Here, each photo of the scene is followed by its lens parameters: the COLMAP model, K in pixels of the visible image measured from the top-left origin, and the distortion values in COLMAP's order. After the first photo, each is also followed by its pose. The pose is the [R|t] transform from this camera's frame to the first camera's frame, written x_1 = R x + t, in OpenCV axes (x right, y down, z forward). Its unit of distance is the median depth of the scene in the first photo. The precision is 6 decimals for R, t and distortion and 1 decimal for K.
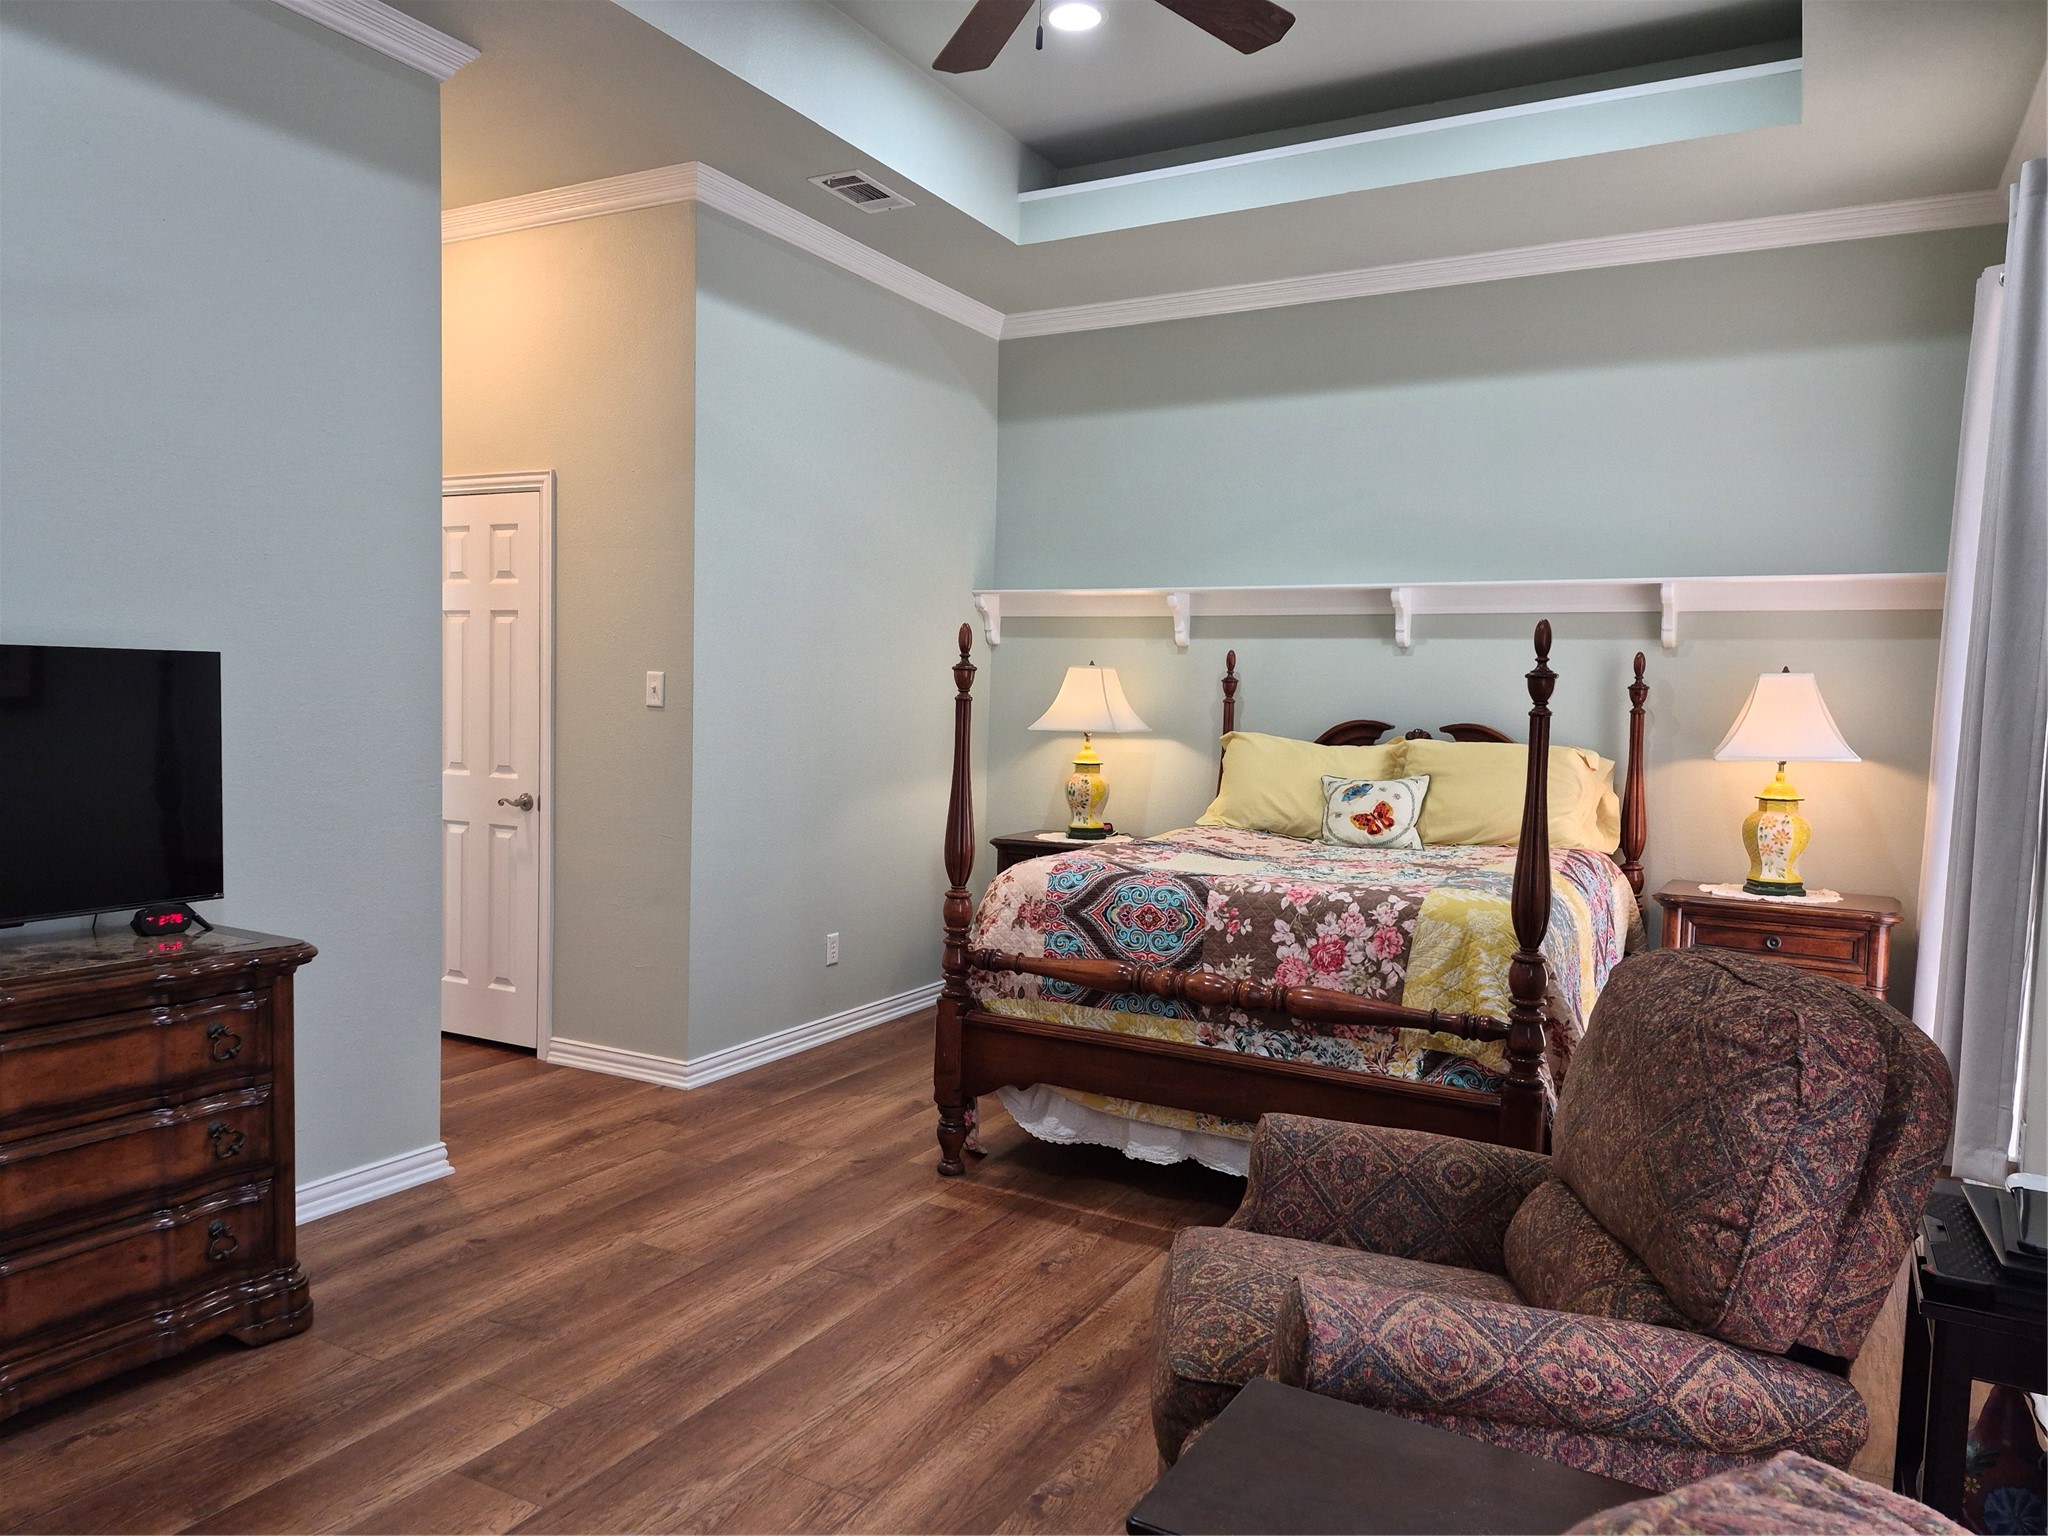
lens RADIAL K [[1387.9, 0, 1013.2], [0, 1387.9, 764.8], [0, 0, 1]] dist [0.039043, -0.004477]
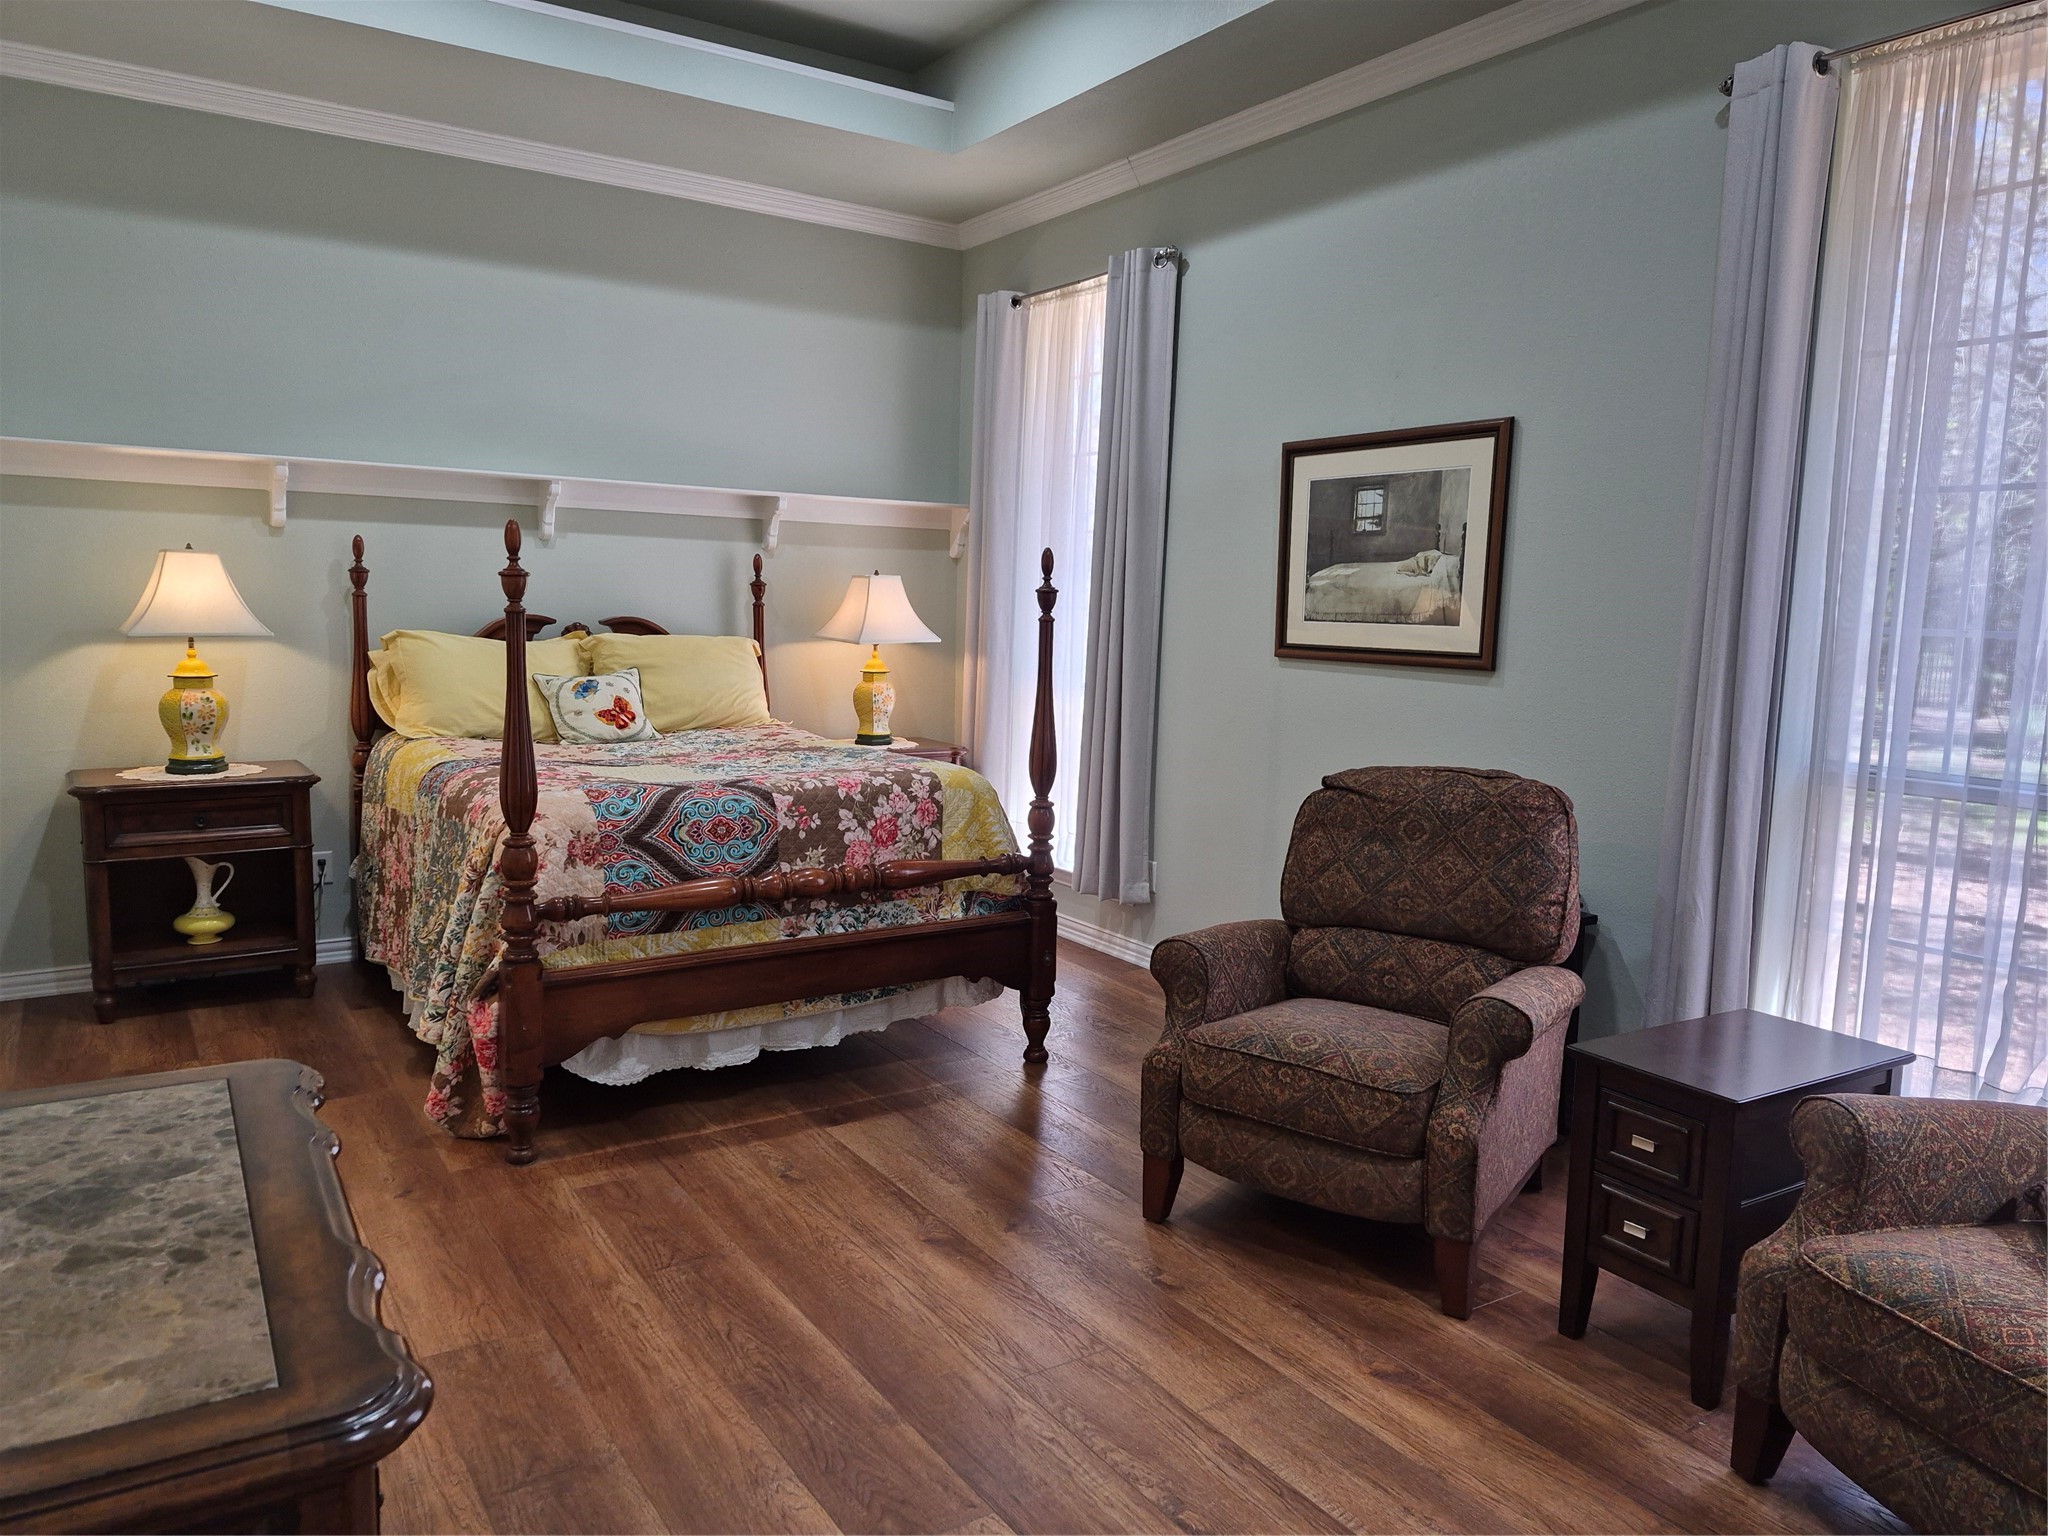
lens RADIAL K [[1387.9, 0, 1013.2], [0, 1387.9, 764.8], [0, 0, 1]] dist [0.039043, -0.004477]
pose [[0.449368, -0.120336, 0.885205, -0.700325], [0.031222, 0.992396, 0.119057, -0.049537], [-0.892801, -0.025862, 0.449708, 0.371407]]
